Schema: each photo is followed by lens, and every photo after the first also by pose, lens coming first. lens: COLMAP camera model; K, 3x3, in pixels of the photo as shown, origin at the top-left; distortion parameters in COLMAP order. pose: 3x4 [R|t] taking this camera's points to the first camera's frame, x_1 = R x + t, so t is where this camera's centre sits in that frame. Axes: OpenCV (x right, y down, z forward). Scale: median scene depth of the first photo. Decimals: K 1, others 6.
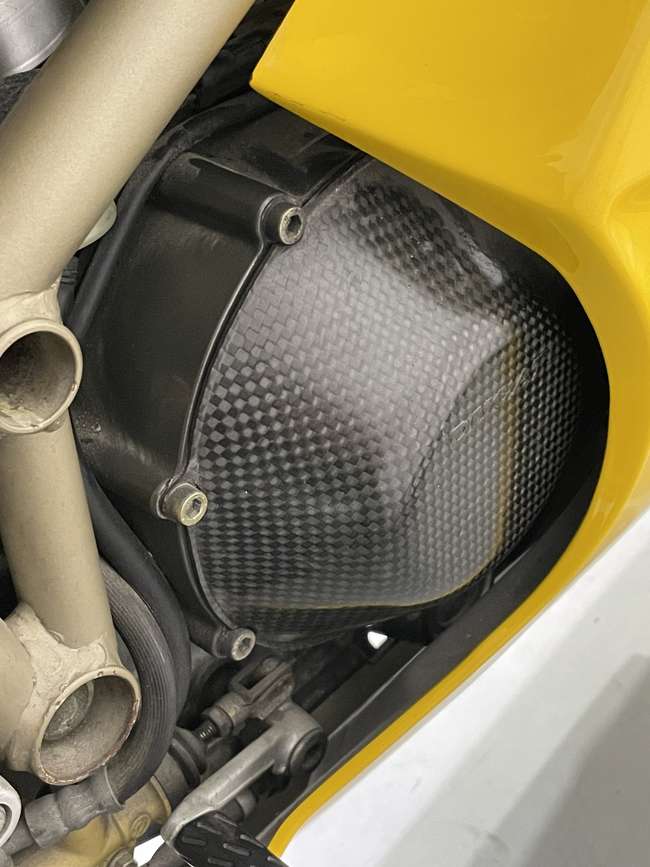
lens RADIAL K [[1226.3, 0, 327.4], [0, 1226.3, 435.2], [0, 0, 1]] dist [0.051939, 0.000000]
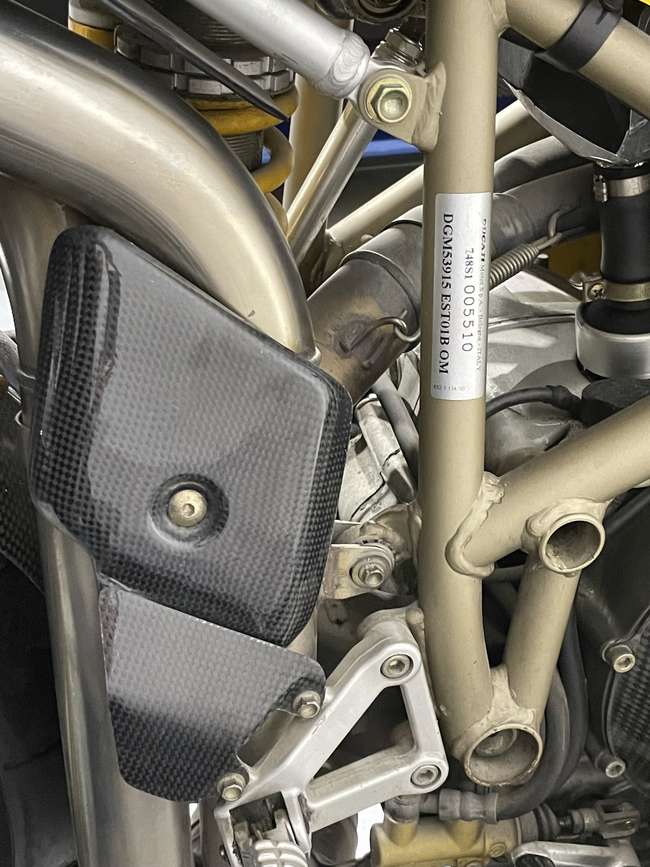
lens RADIAL K [[1226.3, 0, 325.0], [0, 1226.3, 436.6], [0, 0, 1]] dist [0.051939, 0.000000]
pose [[0.815617, 0.395786, -0.422045, 0.124365], [-0.459587, 0.886301, -0.057014, 0.065520], [0.351494, 0.240468, 0.904780, -0.611116]]
